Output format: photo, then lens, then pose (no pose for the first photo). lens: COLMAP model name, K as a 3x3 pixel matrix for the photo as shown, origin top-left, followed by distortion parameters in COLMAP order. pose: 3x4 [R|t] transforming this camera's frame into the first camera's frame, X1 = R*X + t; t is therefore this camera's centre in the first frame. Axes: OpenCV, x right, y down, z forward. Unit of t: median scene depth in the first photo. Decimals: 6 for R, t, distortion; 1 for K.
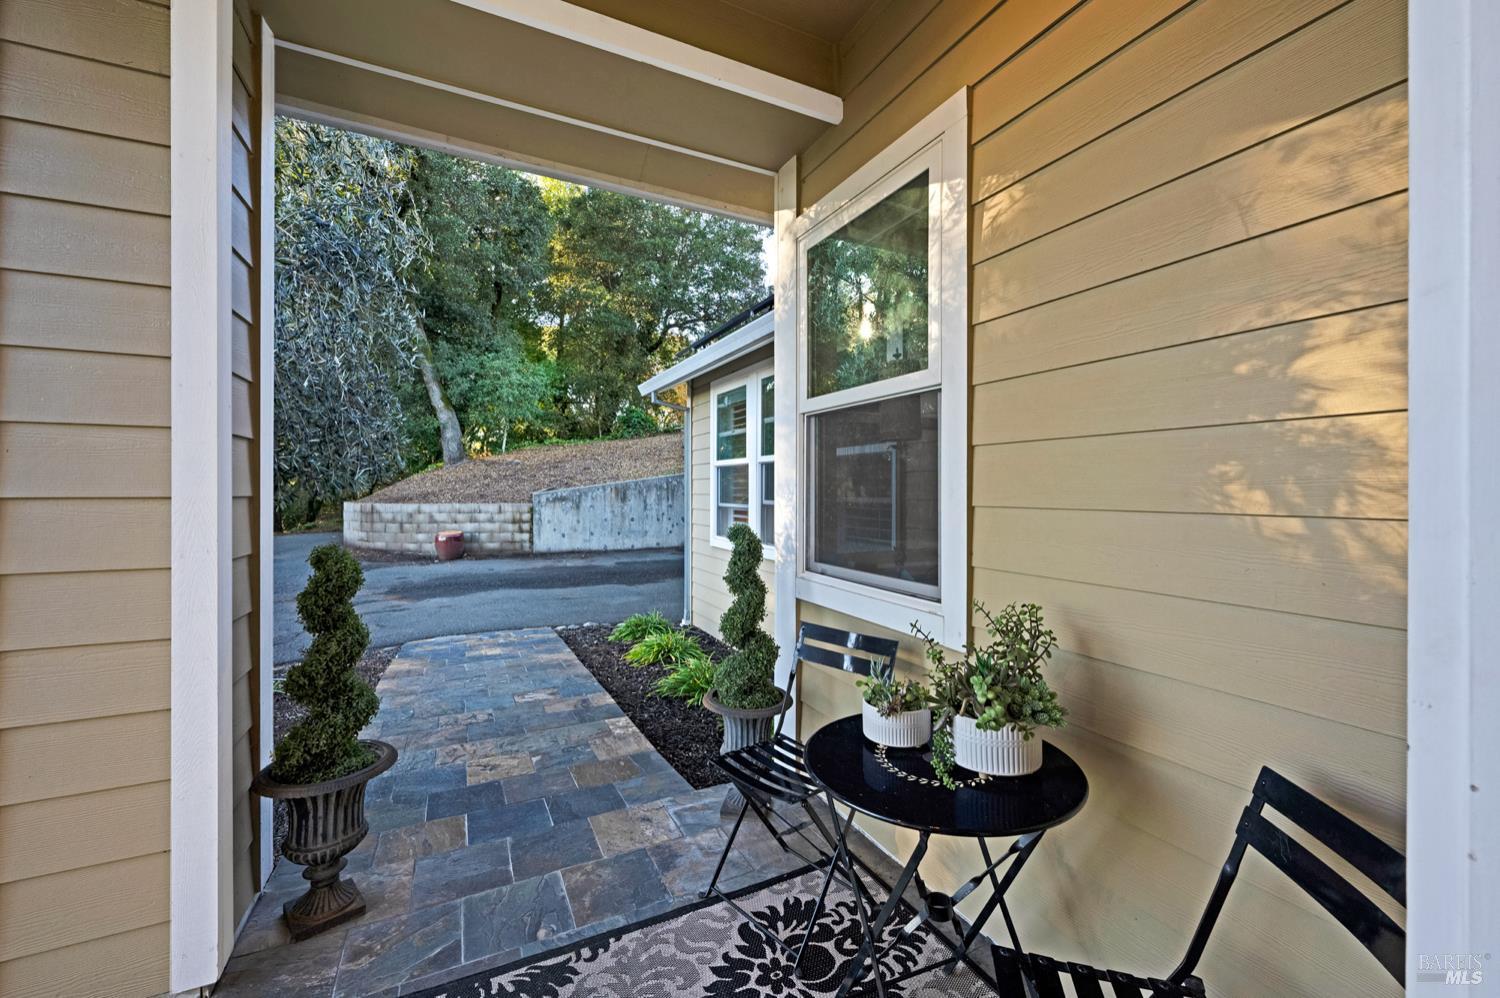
lens RADIAL K [[599.4, 0, 749.5], [0, 599.4, 488.1], [0, 0, 1]] dist [0.005255, -0.000955]
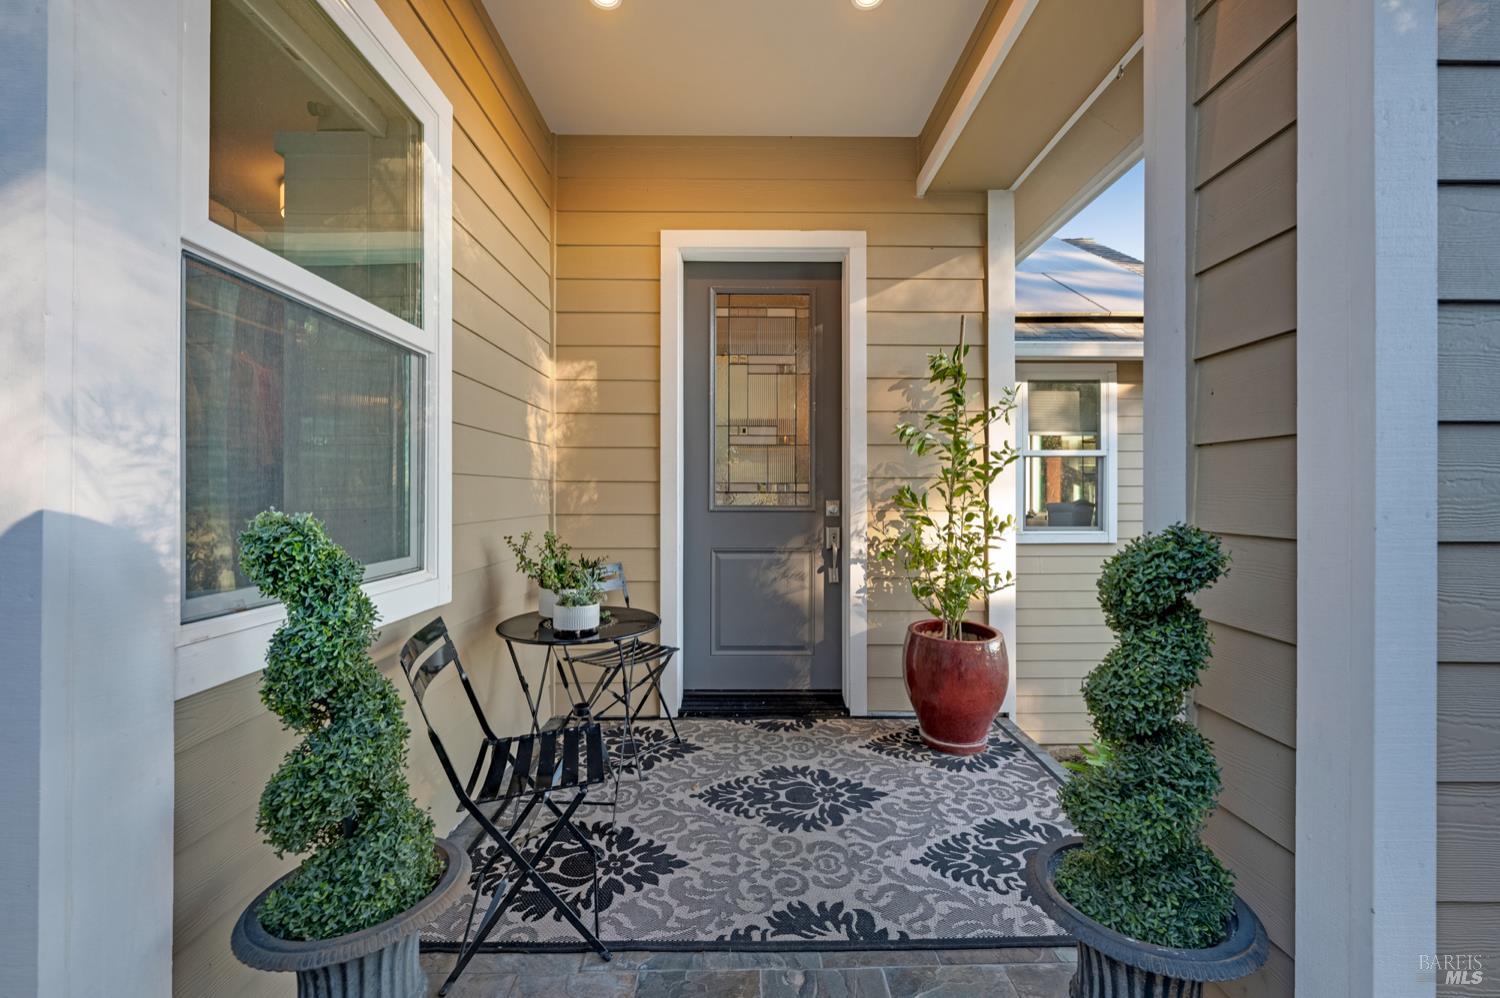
lens RADIAL K [[599.4, 0, 749.4], [0, 599.4, 493.2], [0, 0, 1]] dist [0.005255, -0.000955]
pose [[-0.902711, -0.000520, 0.430248, -0.642043], [-0.001149, 0.999999, -0.001203, 0.069965], [-0.430247, -0.001580, -0.902710, 1.782478]]
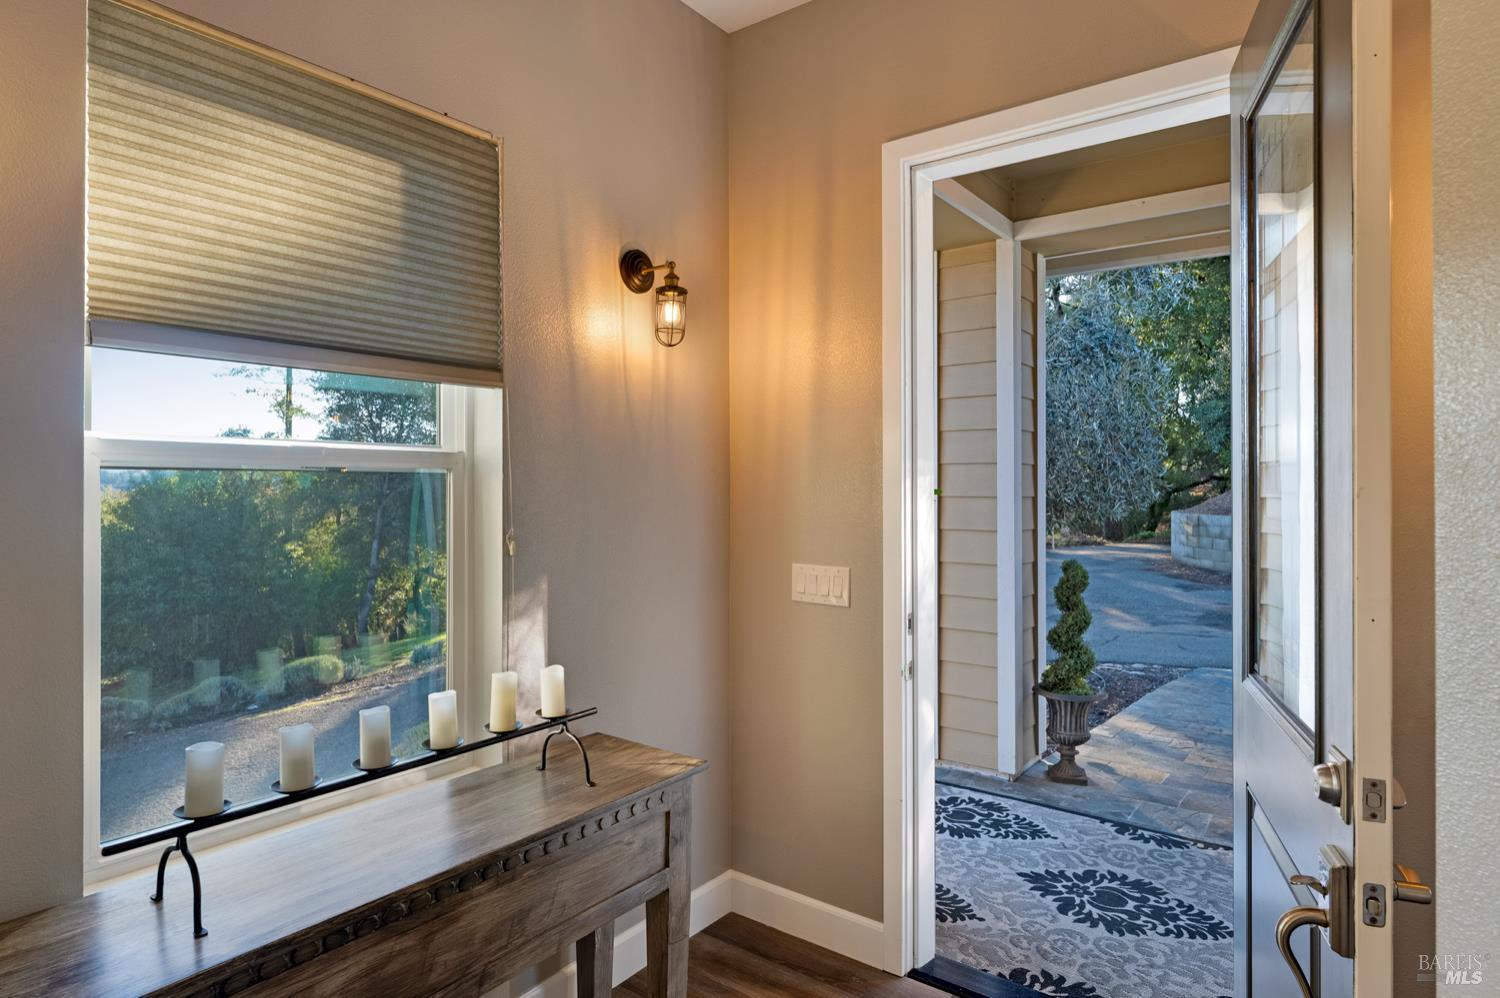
lens RADIAL K [[842.2, 0, 747.2], [0, 842.2, 488.2], [0, 0, 1]] dist [-0.006840, -0.000510]
pose [[0.460797, 0.001540, -0.887504, 1.014613], [0.001893, 0.999995, 0.002718, -0.117948], [0.887503, -0.002932, 0.460792, -0.919424]]
